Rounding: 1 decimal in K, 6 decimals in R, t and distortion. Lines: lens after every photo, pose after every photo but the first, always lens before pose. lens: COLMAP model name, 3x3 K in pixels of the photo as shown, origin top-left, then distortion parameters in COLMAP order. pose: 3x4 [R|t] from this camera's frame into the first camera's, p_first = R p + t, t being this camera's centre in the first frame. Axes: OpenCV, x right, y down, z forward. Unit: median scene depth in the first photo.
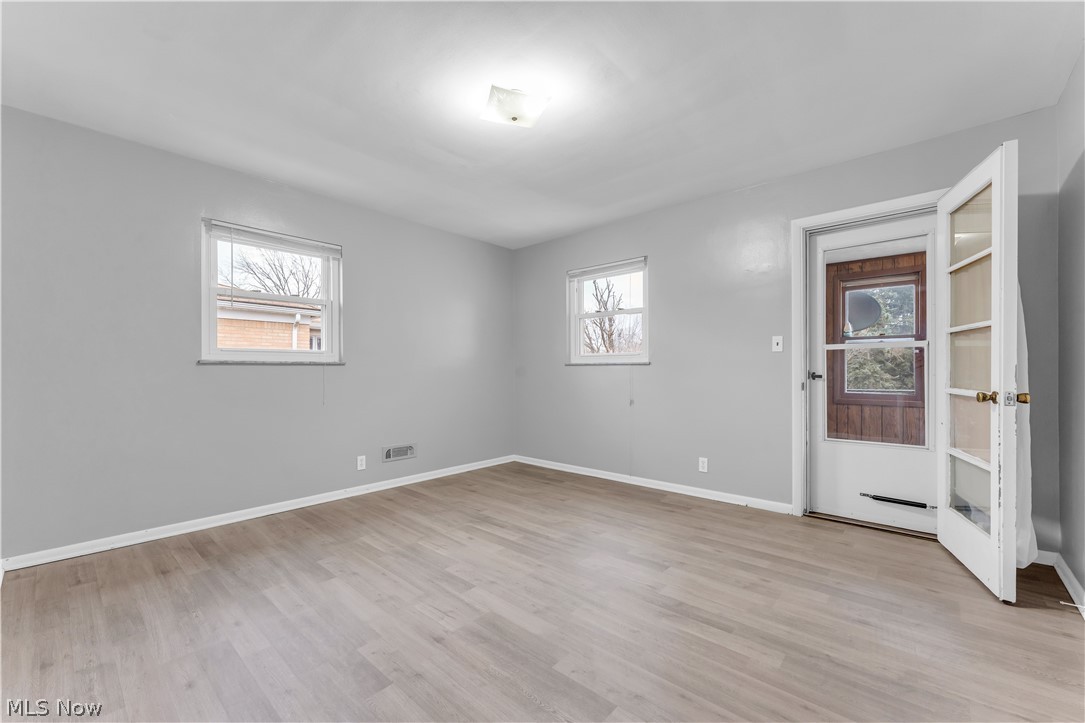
lens RADIAL K [[421.9, 0, 541.1], [0, 421.9, 368.0], [0, 0, 1]] dist [-0.000463, 0.000072]
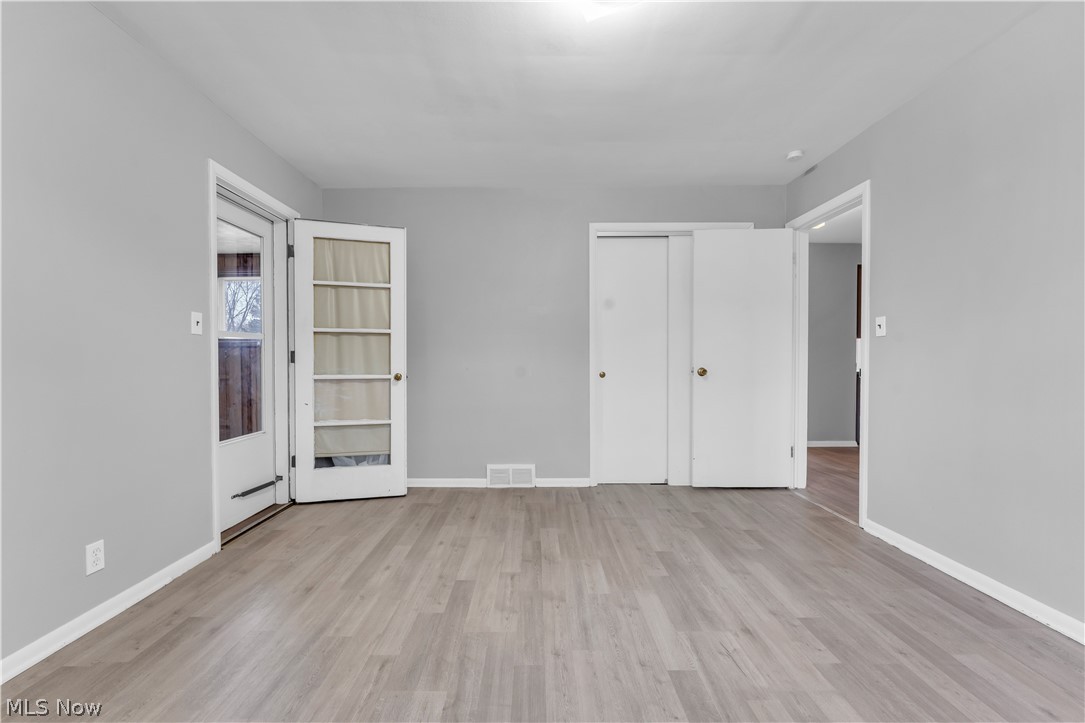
lens RADIAL K [[421.9, 0, 541.1], [0, 421.9, 368.0], [0, 0, 1]] dist [-0.000463, 0.000072]
pose [[-0.649786, -0.009983, 0.760052, -0.547095], [-0.001854, 0.999932, 0.011549, 0.012404], [-0.760115, 0.006095, -0.649760, 1.626752]]
